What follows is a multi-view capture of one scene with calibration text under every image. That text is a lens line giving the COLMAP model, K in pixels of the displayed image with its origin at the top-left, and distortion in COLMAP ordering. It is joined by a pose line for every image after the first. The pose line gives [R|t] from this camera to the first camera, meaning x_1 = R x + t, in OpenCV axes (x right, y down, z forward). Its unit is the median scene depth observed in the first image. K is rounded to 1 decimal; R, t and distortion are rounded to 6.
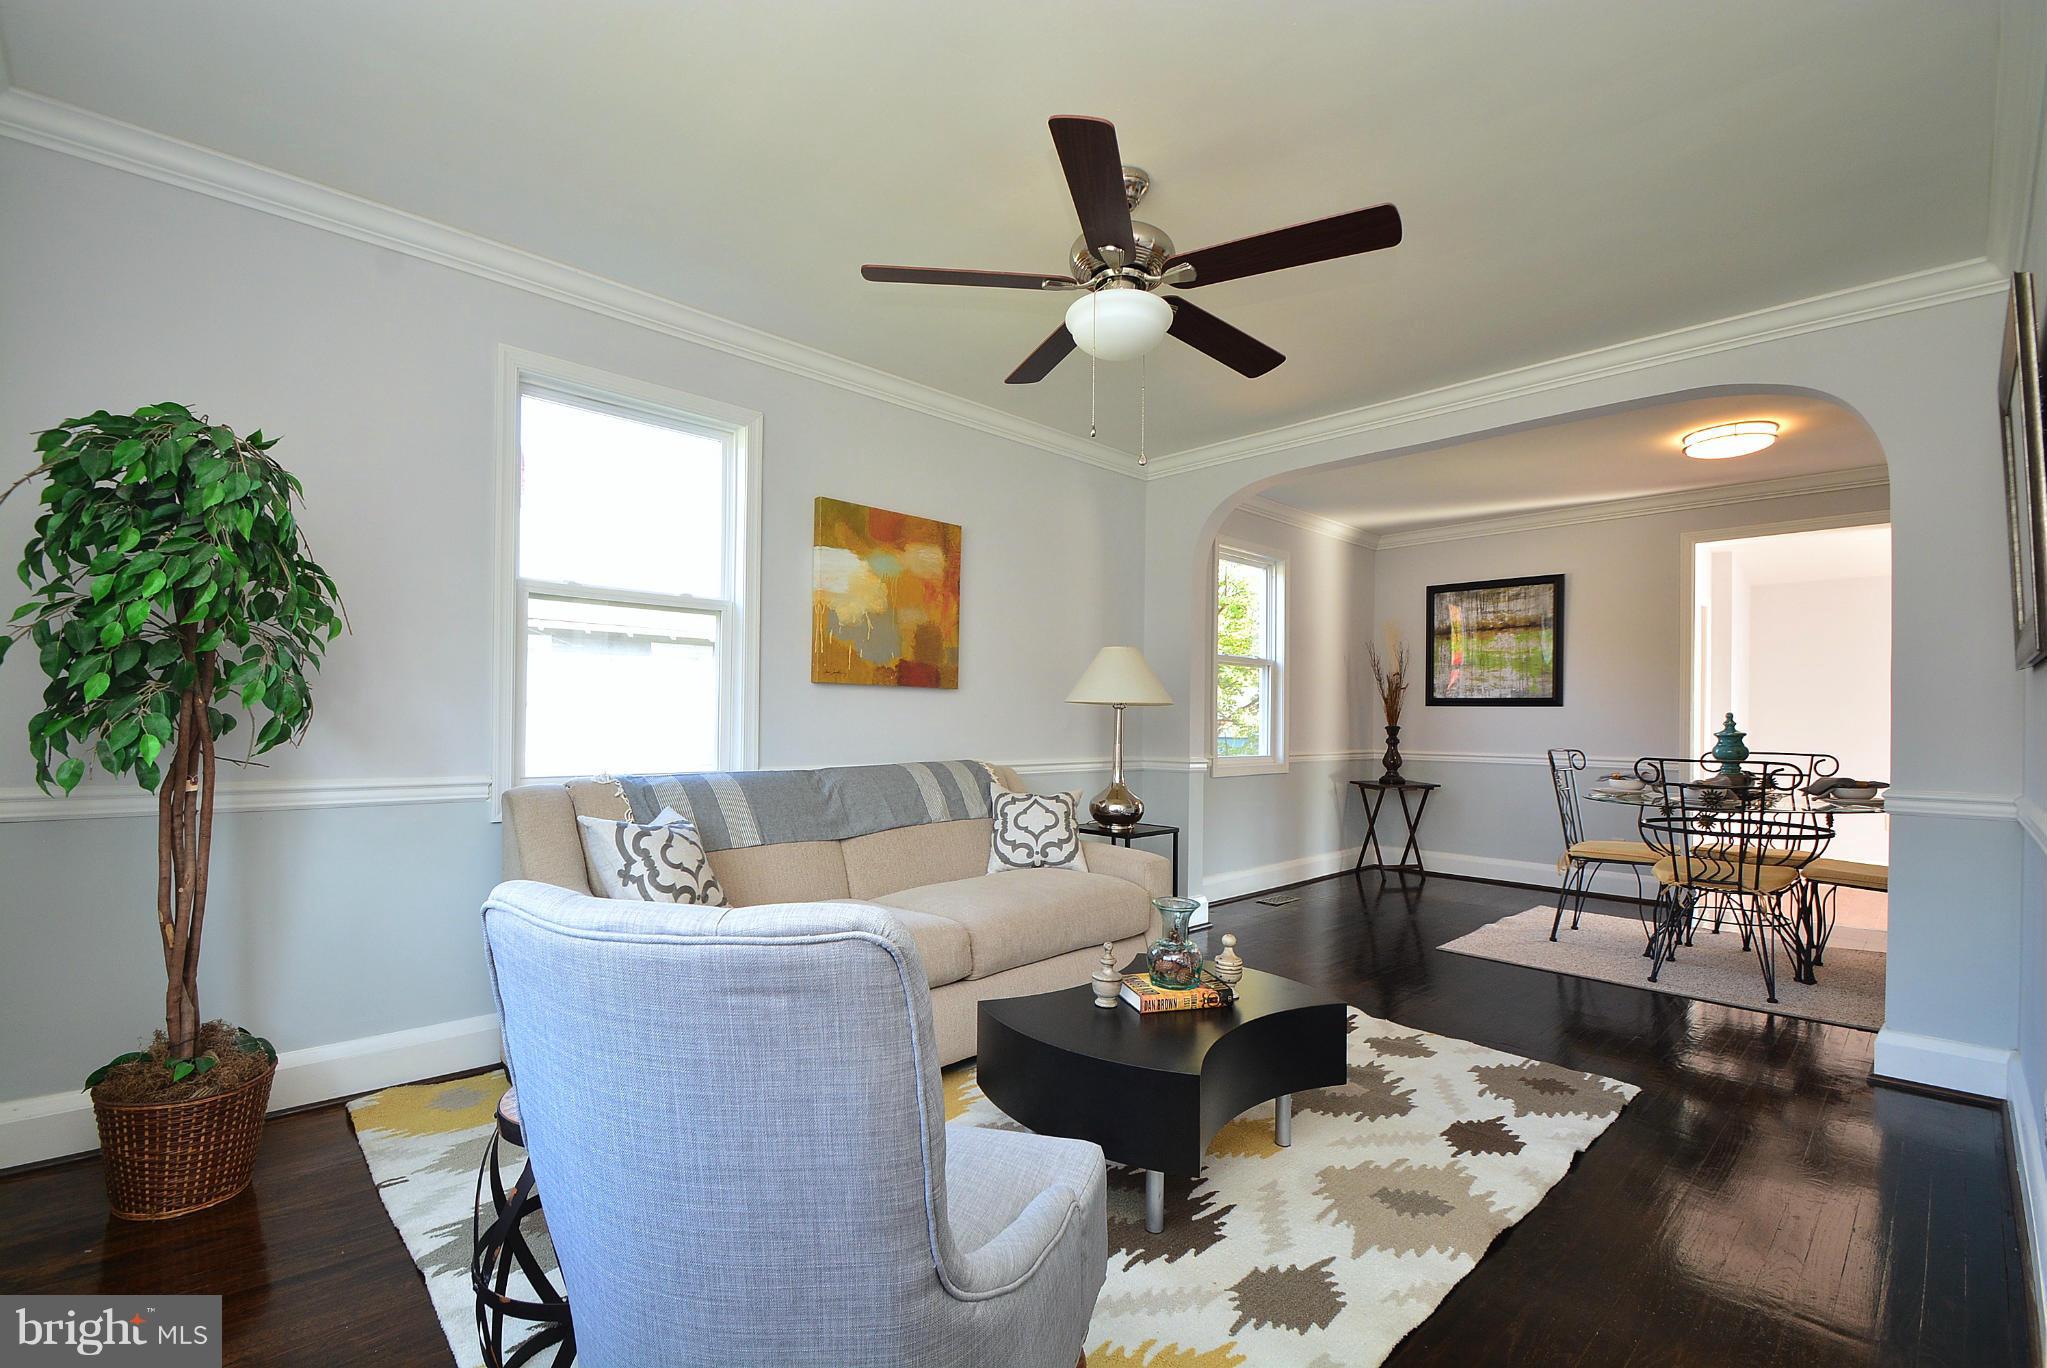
lens RADIAL K [[893.6, 0, 990.1], [0, 893.6, 712.6], [0, 0, 1]] dist [0.010658, -0.014181]
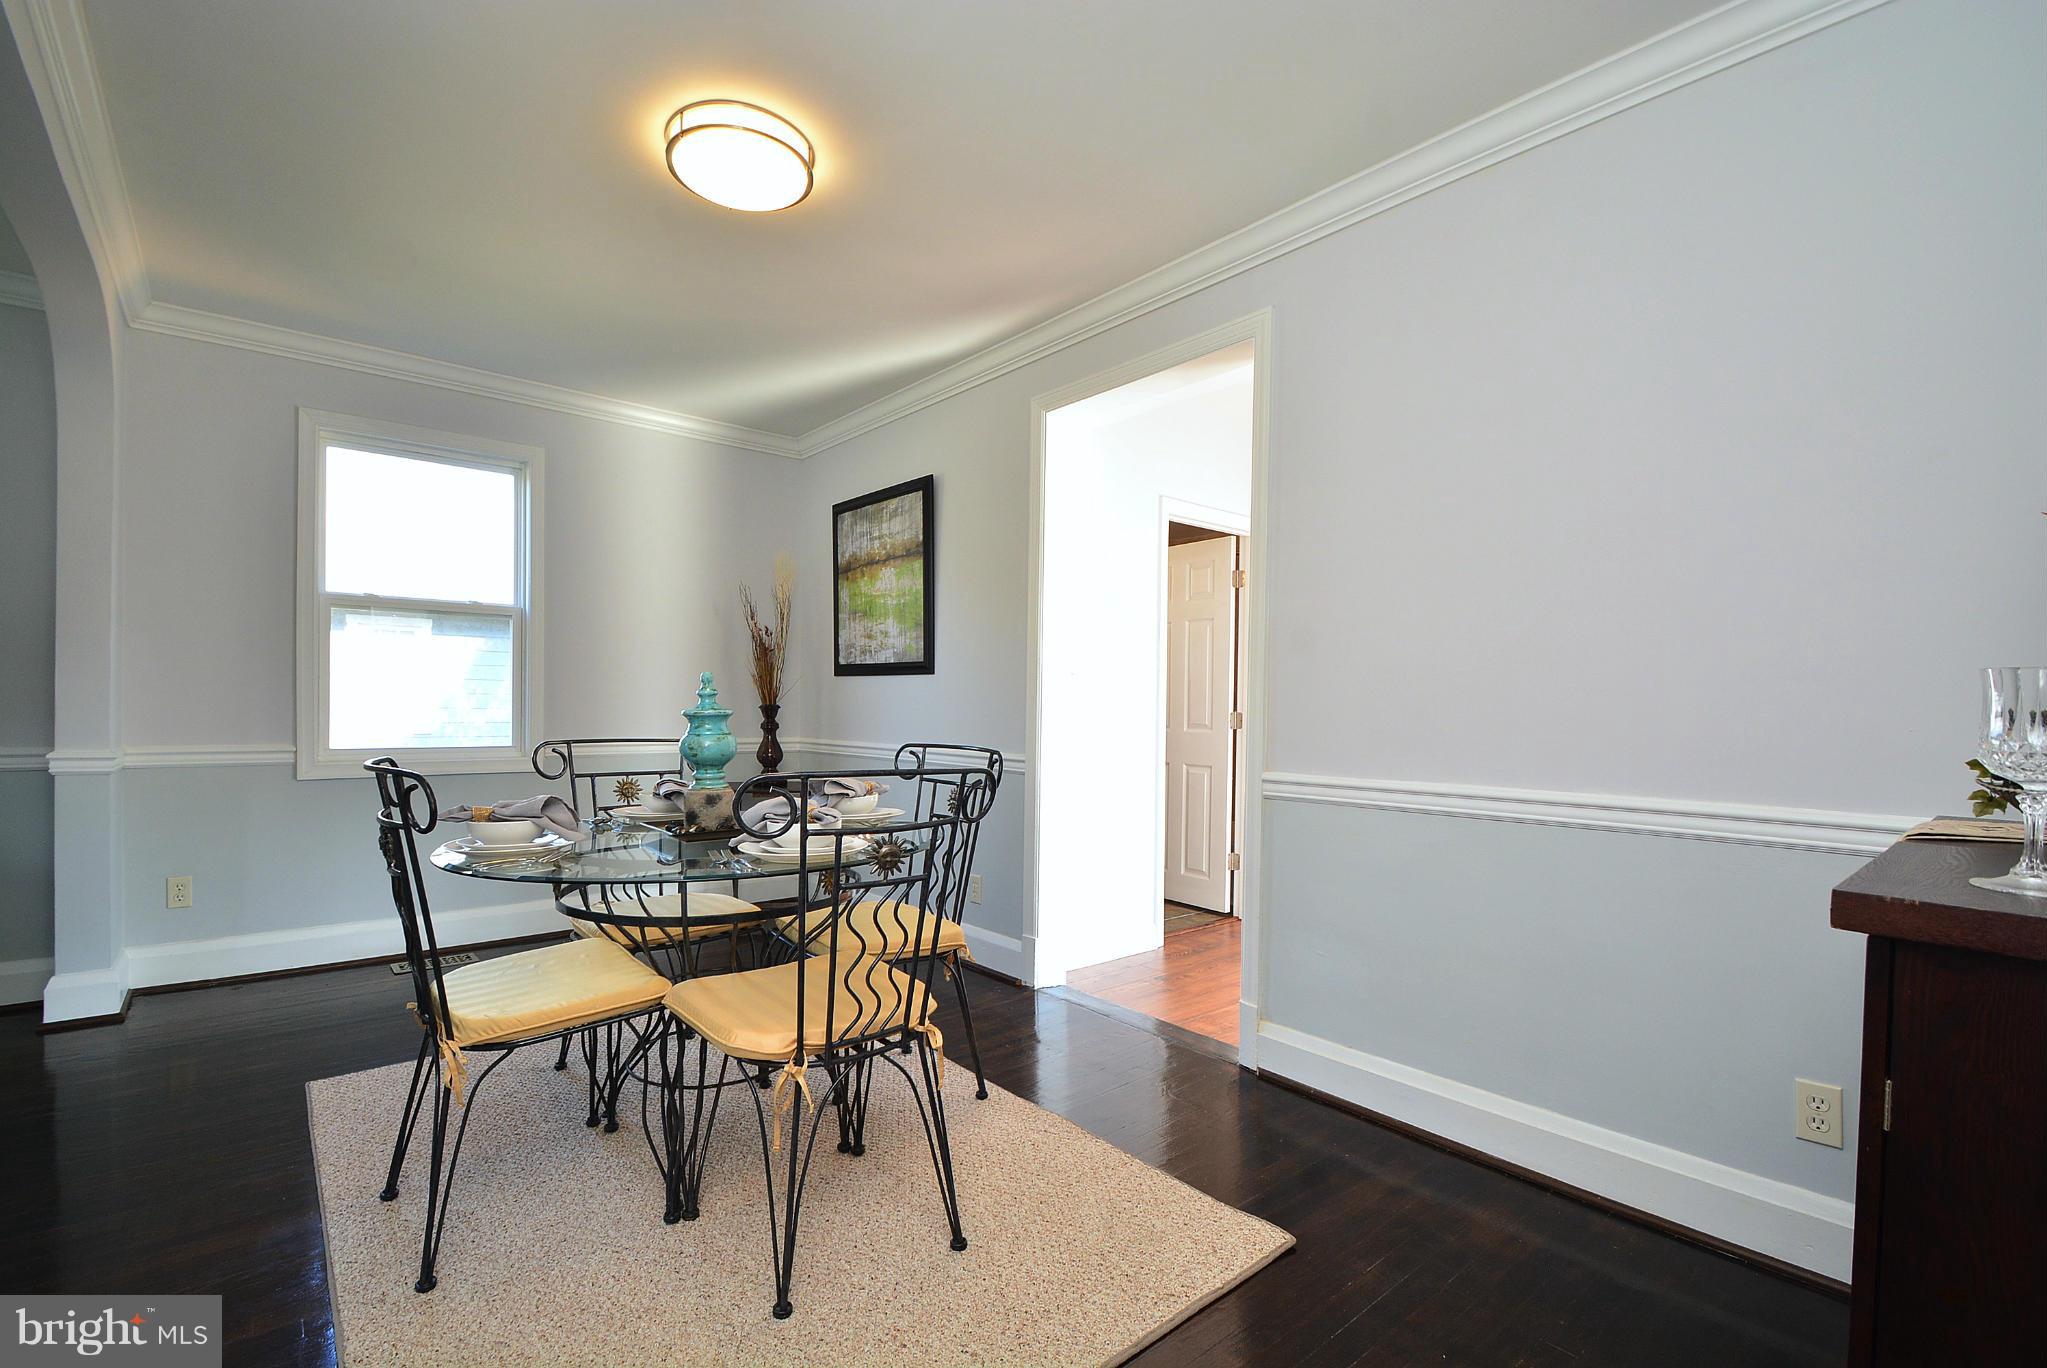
lens RADIAL K [[893.6, 0, 990.1], [0, 893.6, 712.6], [0, 0, 1]] dist [0.010658, -0.014181]
pose [[0.998882, 0.000548, -0.047260, 1.095021], [0.000229, 0.999865, 0.016439, 0.016675], [0.047263, -0.016432, 0.998747, 0.514822]]
